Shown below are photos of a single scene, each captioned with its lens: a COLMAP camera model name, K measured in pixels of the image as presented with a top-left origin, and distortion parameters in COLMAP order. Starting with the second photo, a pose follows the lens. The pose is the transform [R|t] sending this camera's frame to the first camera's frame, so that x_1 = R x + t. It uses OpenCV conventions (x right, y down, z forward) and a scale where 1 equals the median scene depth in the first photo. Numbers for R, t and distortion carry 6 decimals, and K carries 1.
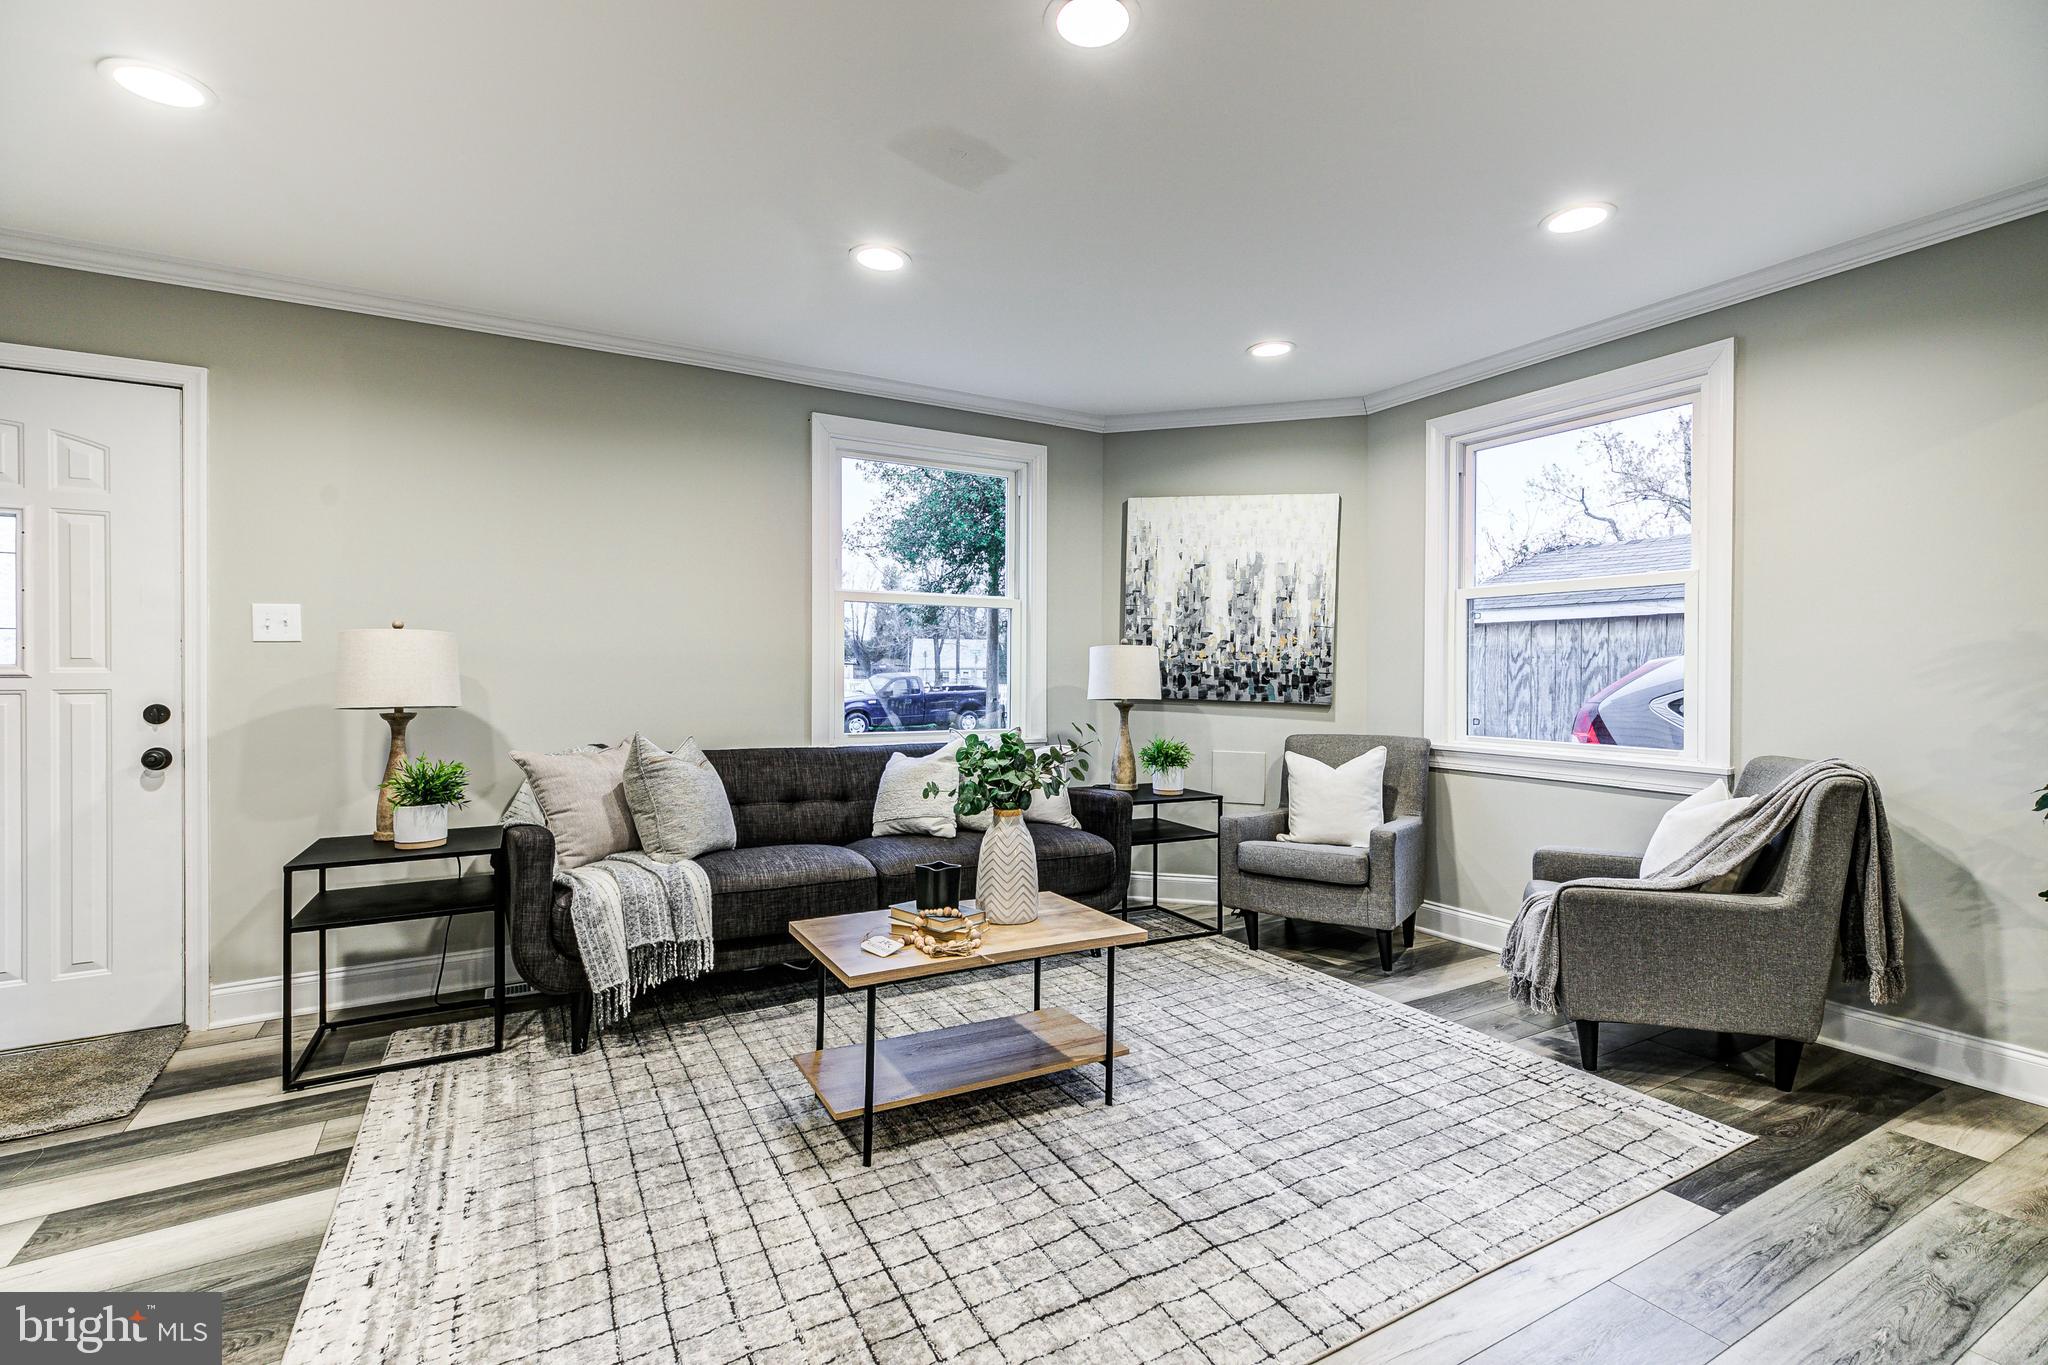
lens RADIAL K [[929.4, 0, 1031.0], [0, 929.4, 676.3], [0, 0, 1]] dist [0.011383, 0.000708]
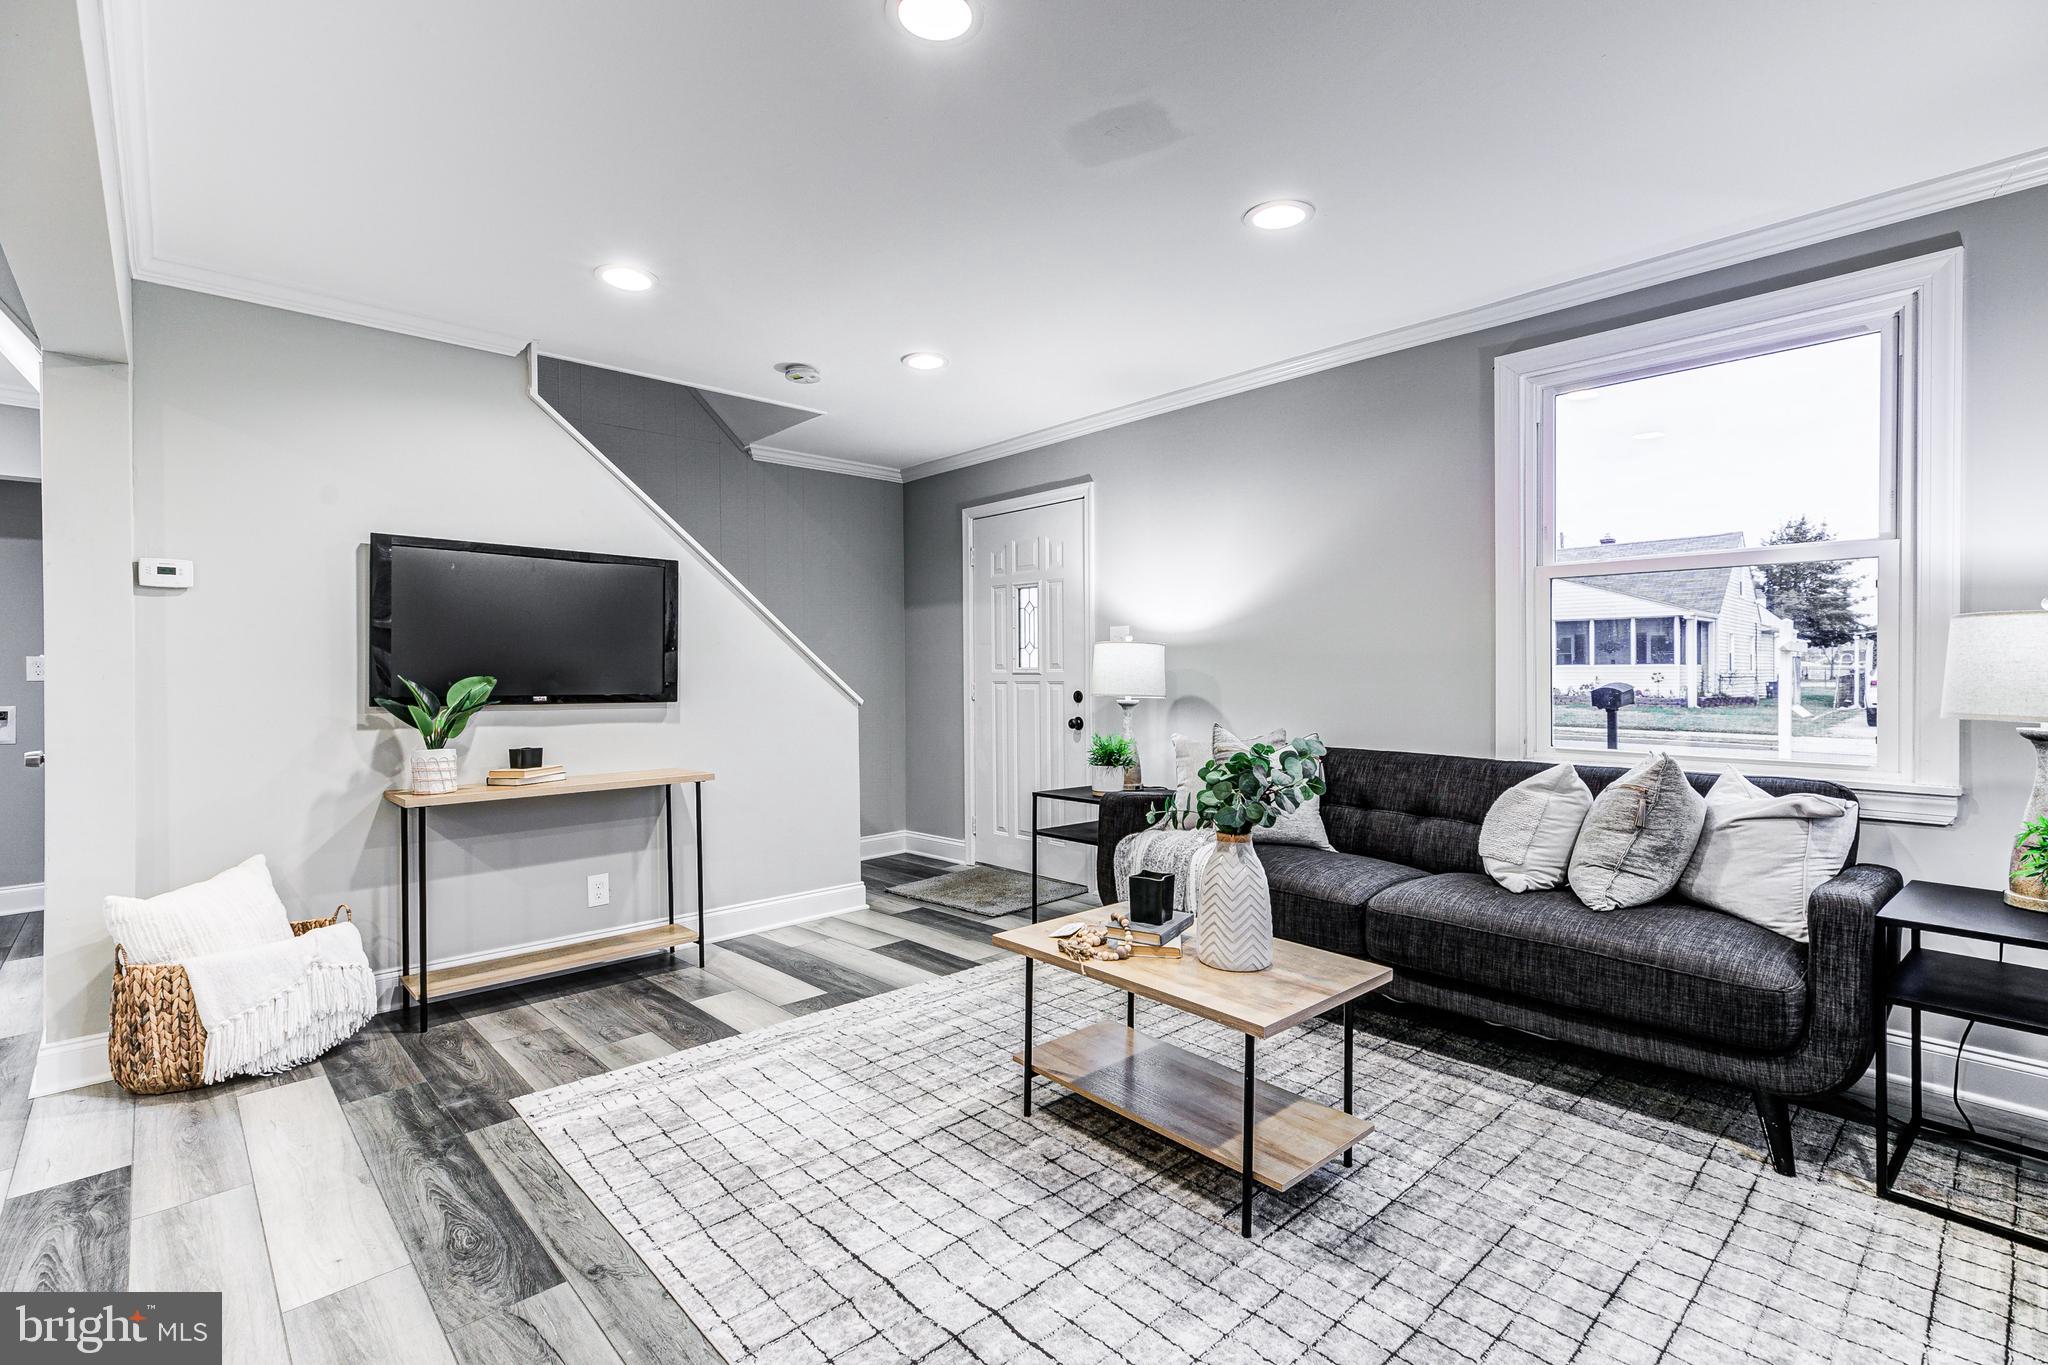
lens RADIAL K [[930.9, 0, 1028.1], [0, 930.9, 676.5], [0, 0, 1]] dist [0.008548, -0.000045]
pose [[0.229255, 0.004314, -0.973357, 0.643140], [0.002458, 0.999984, 0.005011, -0.003601], [0.973363, -0.003541, 0.229241, 0.530449]]
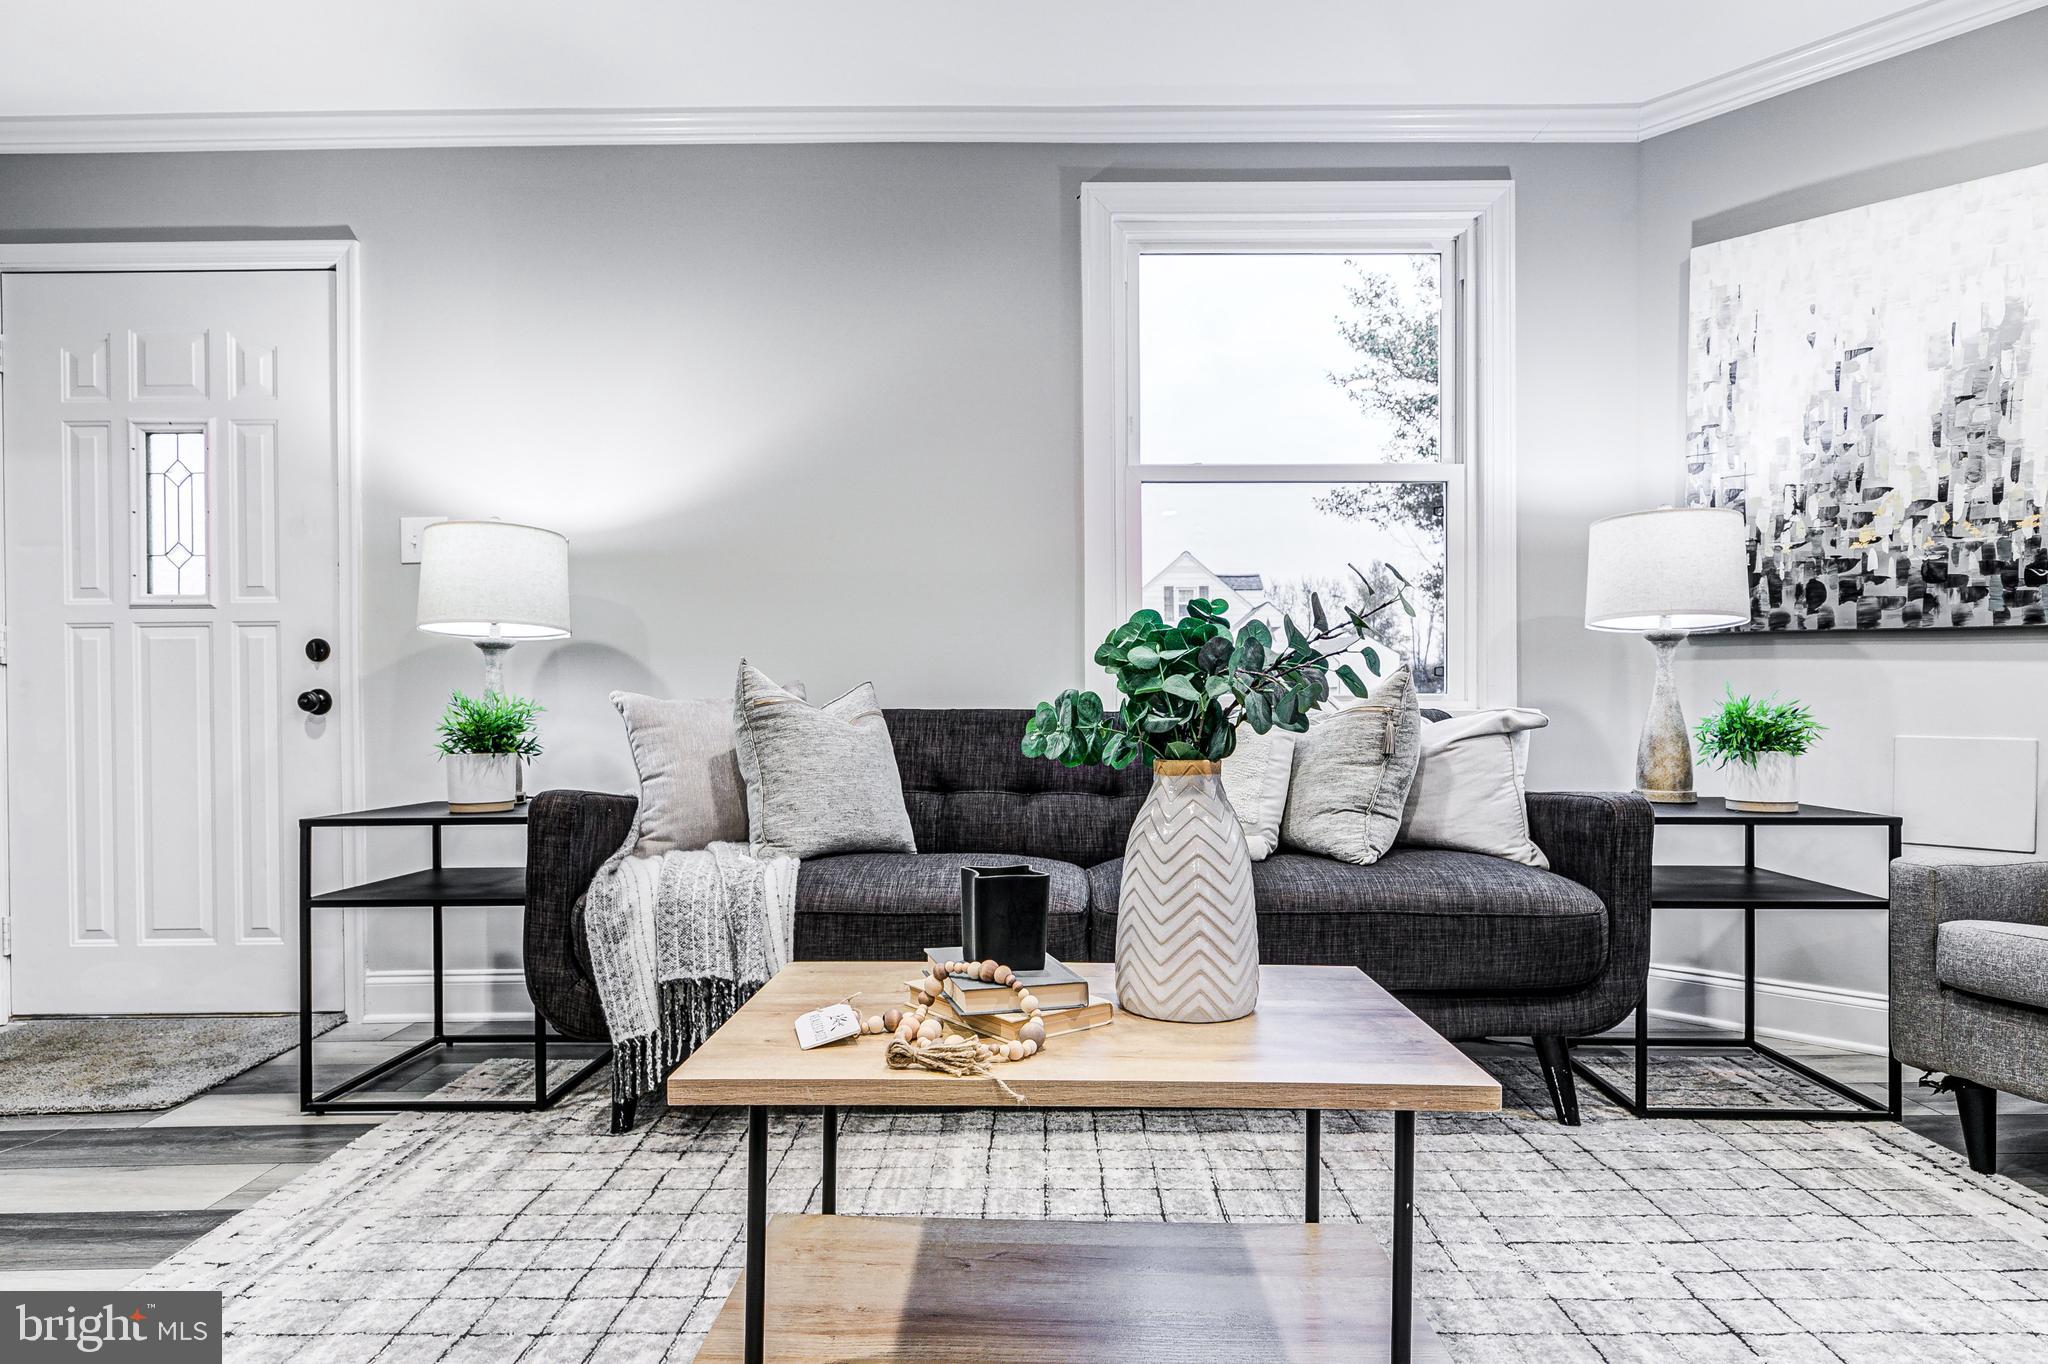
lens RADIAL K [[1125.2, 0, 1033.5], [0, 1125.2, 716.1], [0, 0, 1]] dist [-0.000815, -0.001412]
pose [[0.867610, -0.004478, -0.497225, 0.151100], [0.005830, 0.999982, 0.001167, 0.102676], [0.497211, -0.003912, 0.867621, 0.425116]]
